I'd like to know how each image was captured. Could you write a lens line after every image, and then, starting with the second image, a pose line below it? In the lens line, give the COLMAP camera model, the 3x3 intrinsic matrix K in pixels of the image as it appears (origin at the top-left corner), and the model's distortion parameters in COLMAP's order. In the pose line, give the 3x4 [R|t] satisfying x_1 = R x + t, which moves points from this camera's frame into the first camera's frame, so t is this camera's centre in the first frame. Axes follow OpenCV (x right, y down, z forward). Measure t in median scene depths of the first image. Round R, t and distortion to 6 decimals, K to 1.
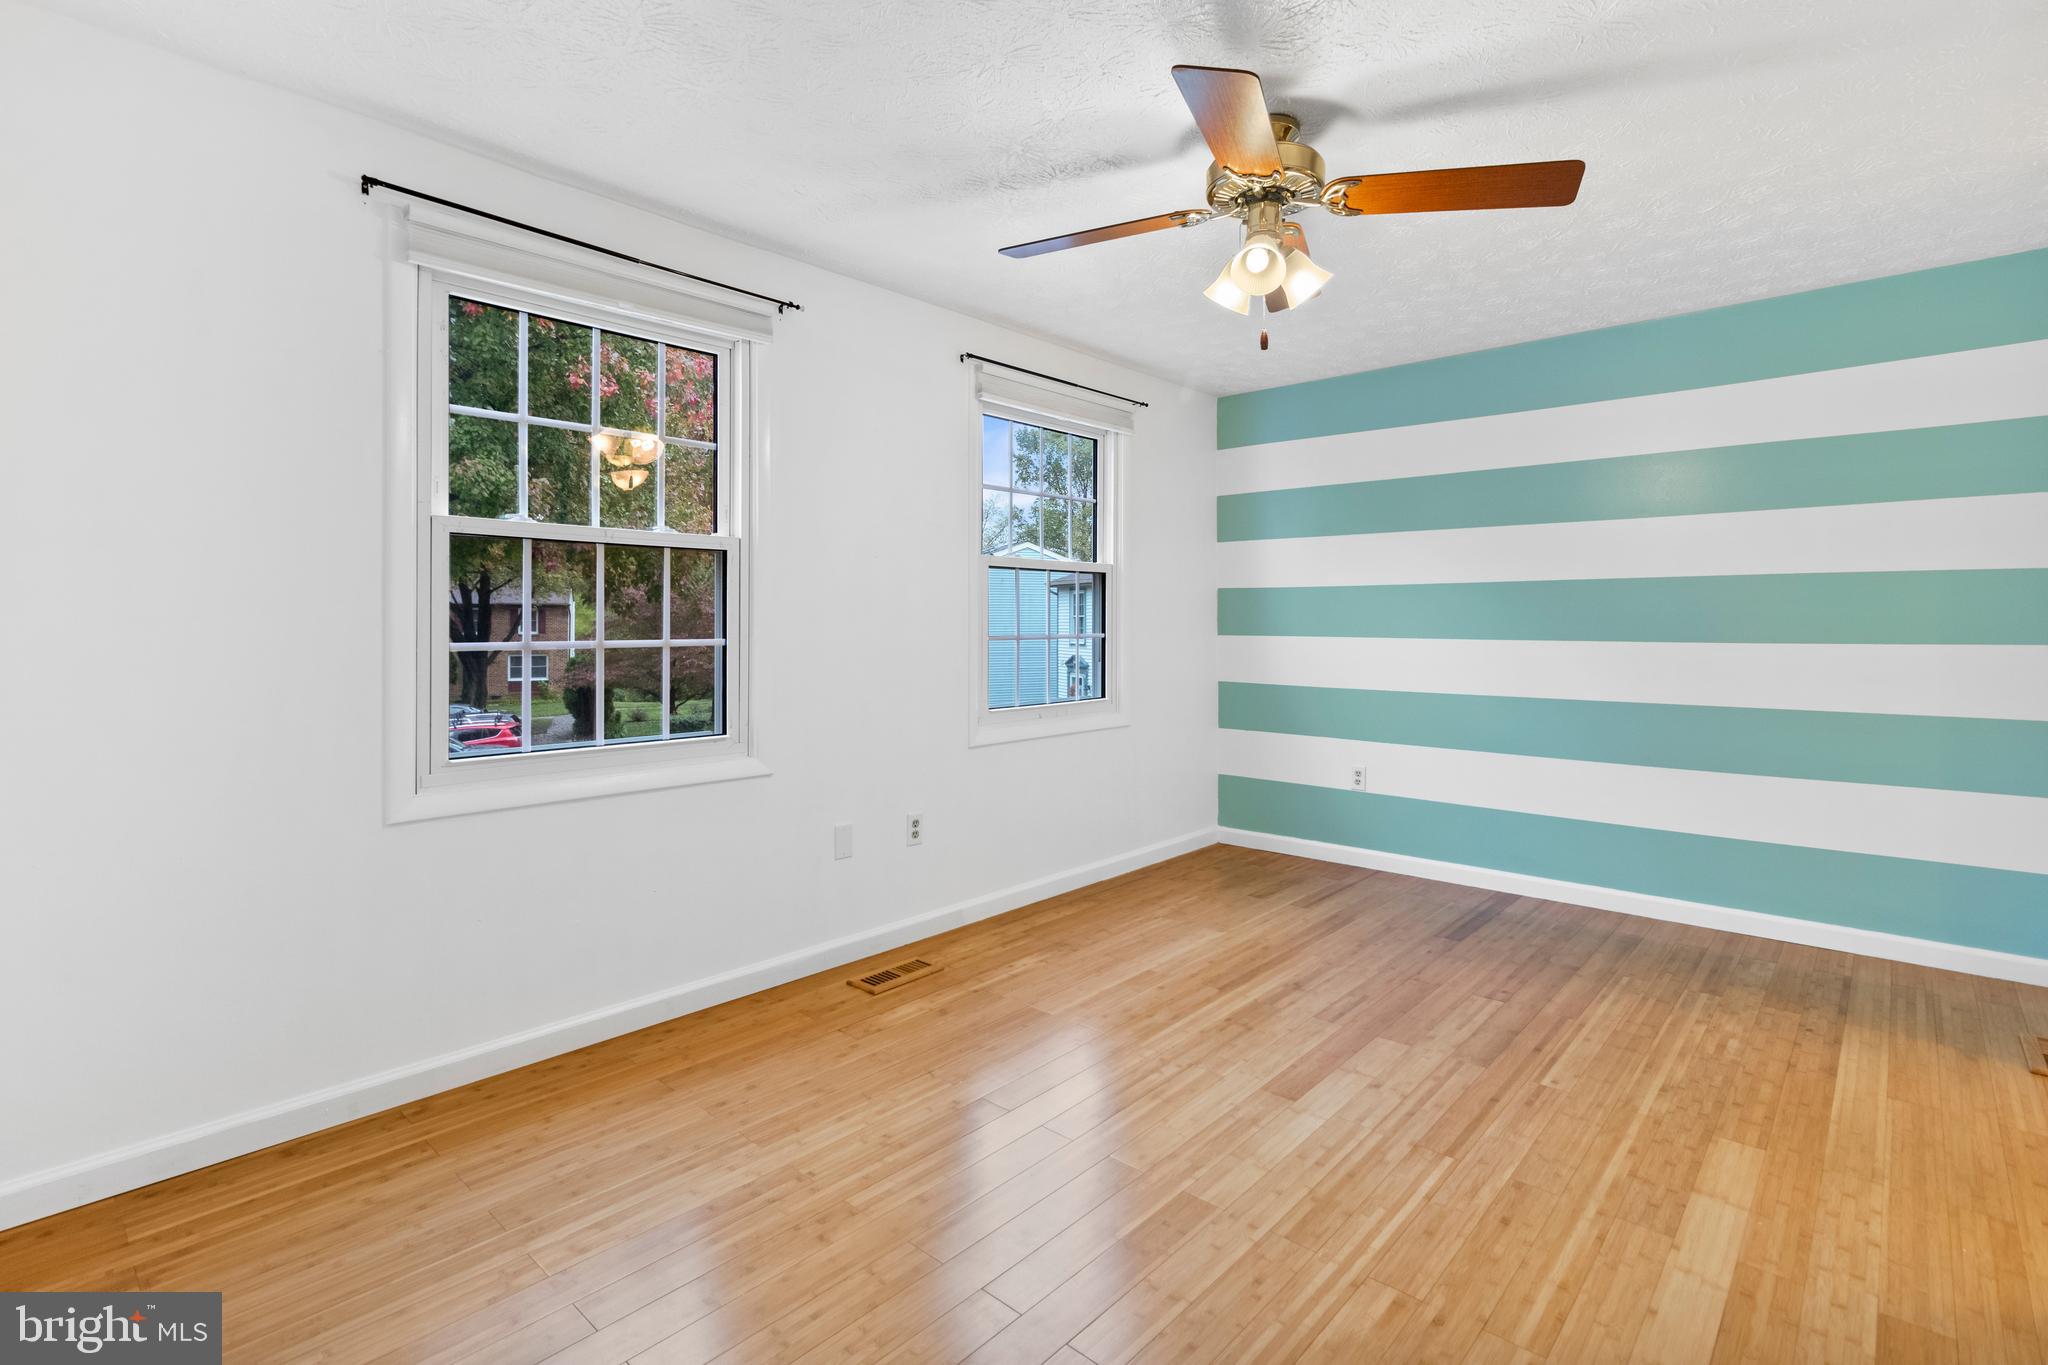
lens RADIAL K [[966.5, 0, 1047.2], [0, 966.5, 634.3], [0, 0, 1]] dist [0.001117, 0.001088]
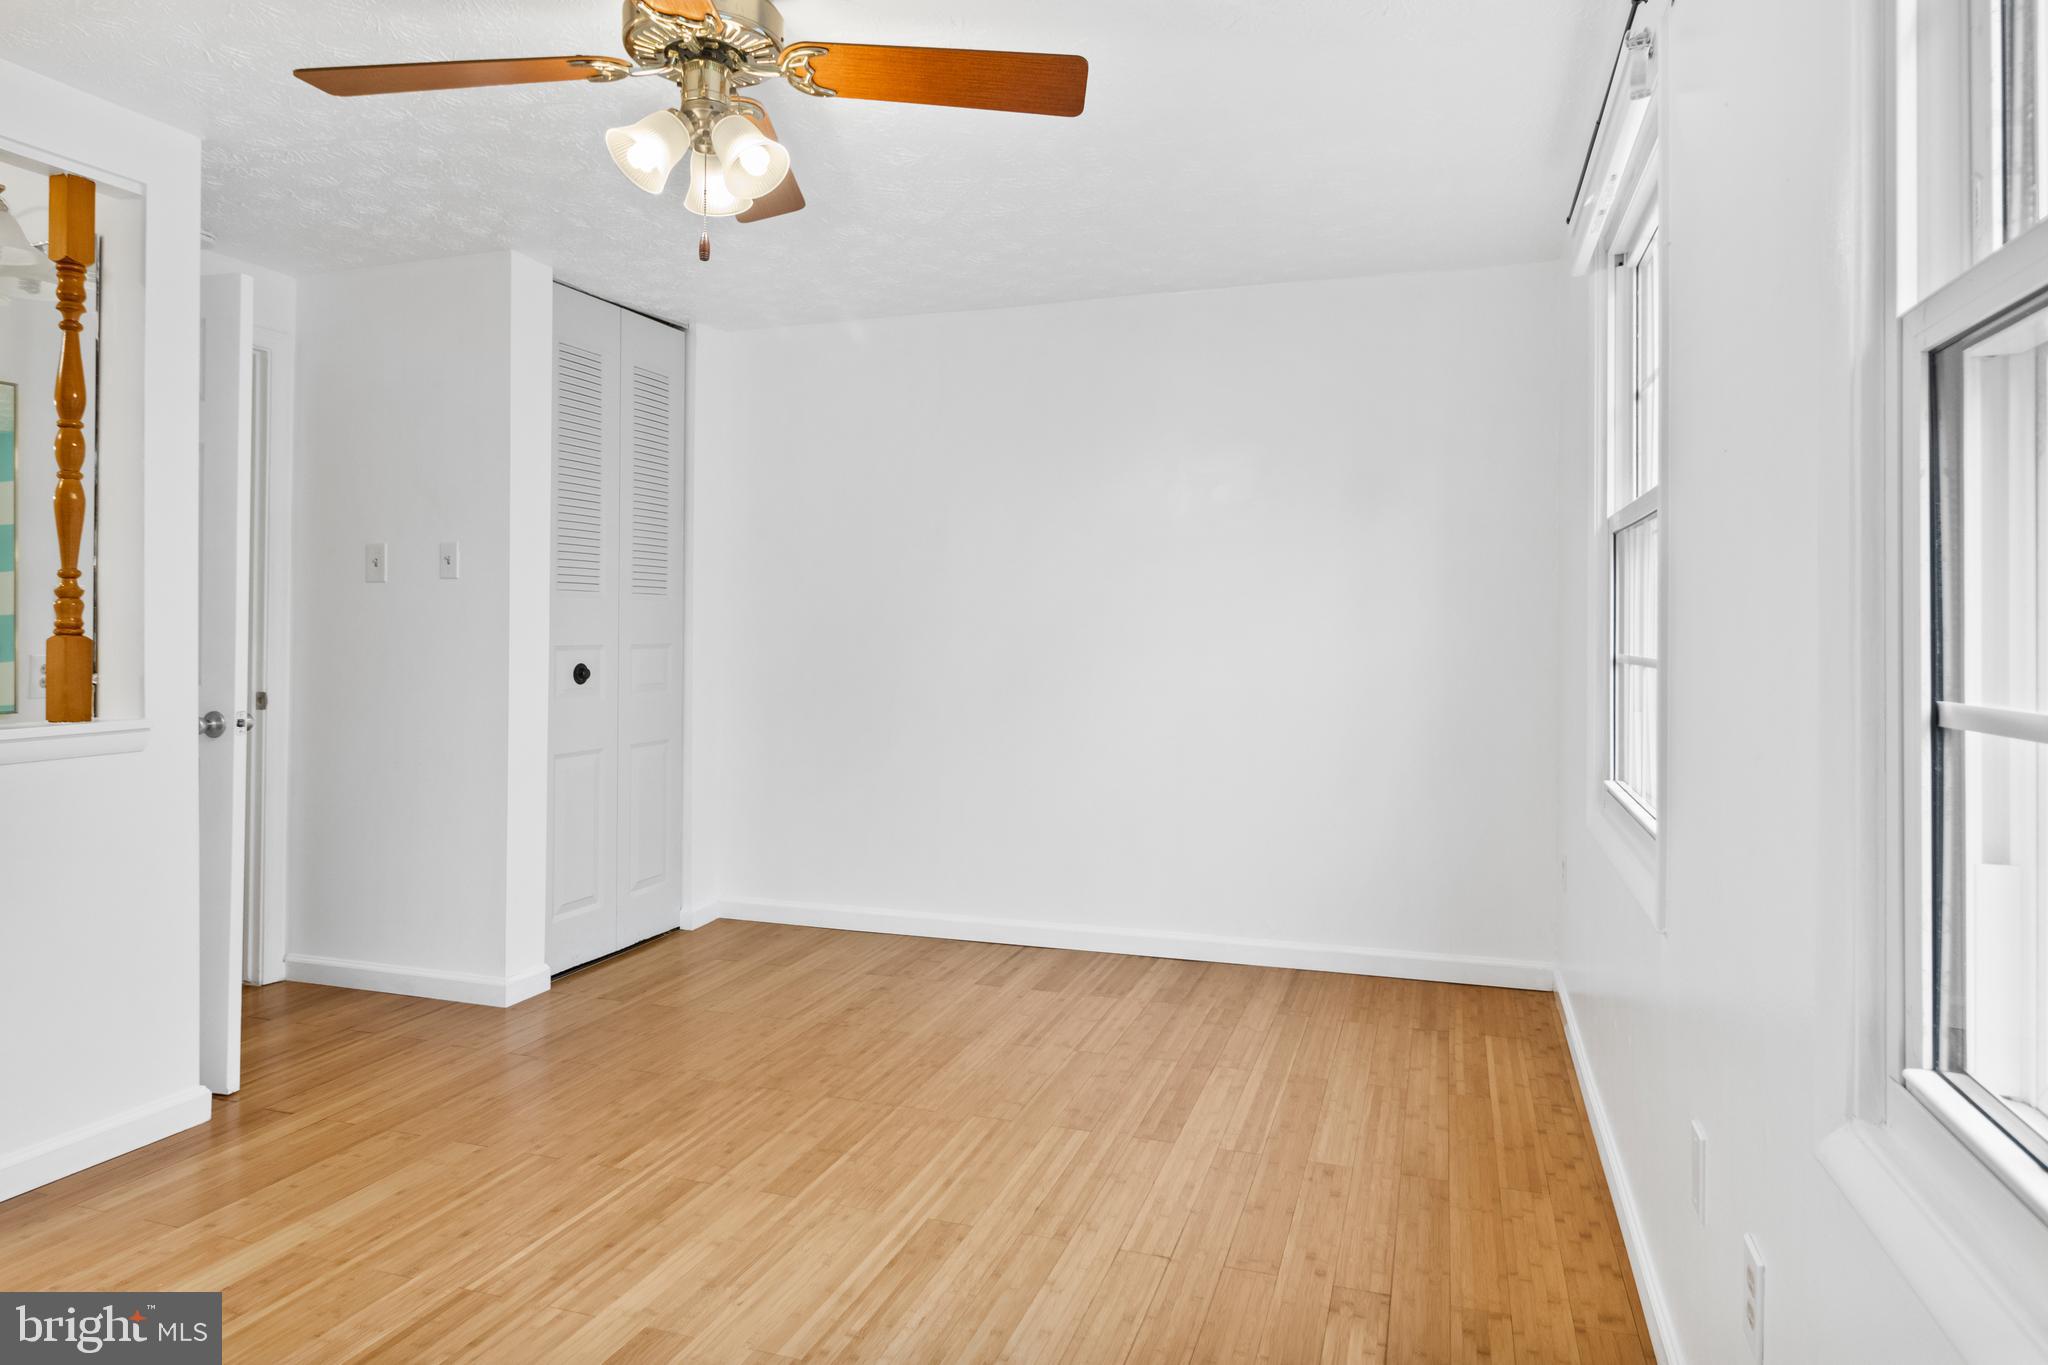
lens RADIAL K [[1196.6, 0, 1045.7], [0, 1196.6, 609.1], [0, 0, 1]] dist [-0.000849, 0.001944]
pose [[-0.918985, -0.008195, -0.394208, 0.363081], [-0.006568, 0.999963, -0.005476, -0.023611], [0.394239, -0.002443, -0.919005, 2.056329]]
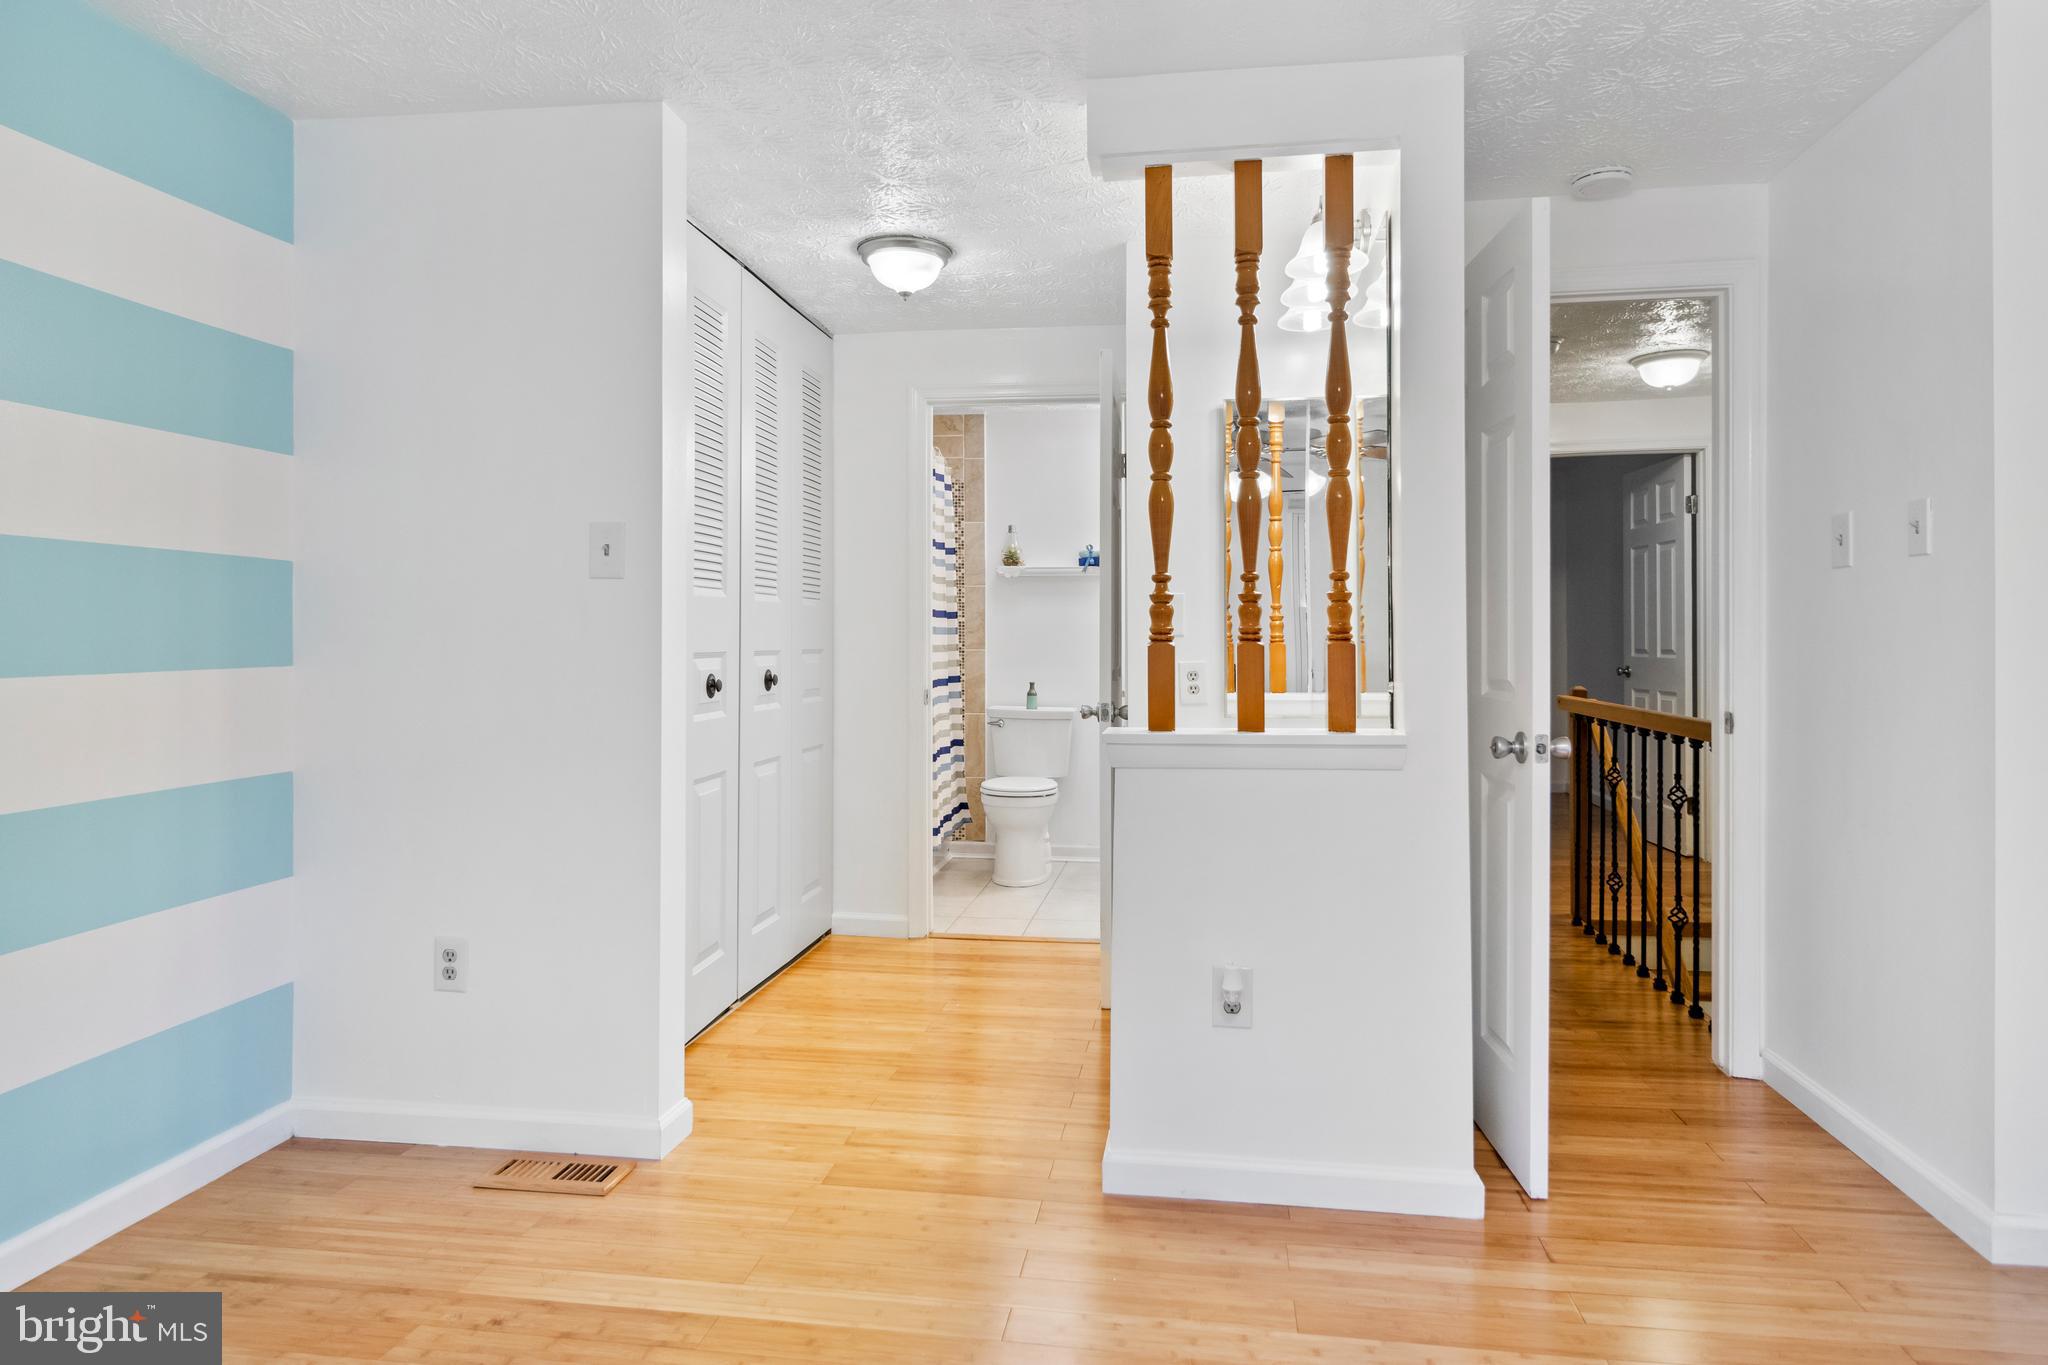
lens RADIAL K [[1196.6, 0, 1045.7], [0, 1196.6, 609.1], [0, 0, 1]] dist [-0.000849, 0.001944]
pose [[-0.554907, 0.012610, 0.831817, -0.016237], [0.011307, 0.999907, -0.007615, -0.022316], [-0.831836, 0.005180, -0.554998, 1.431442]]
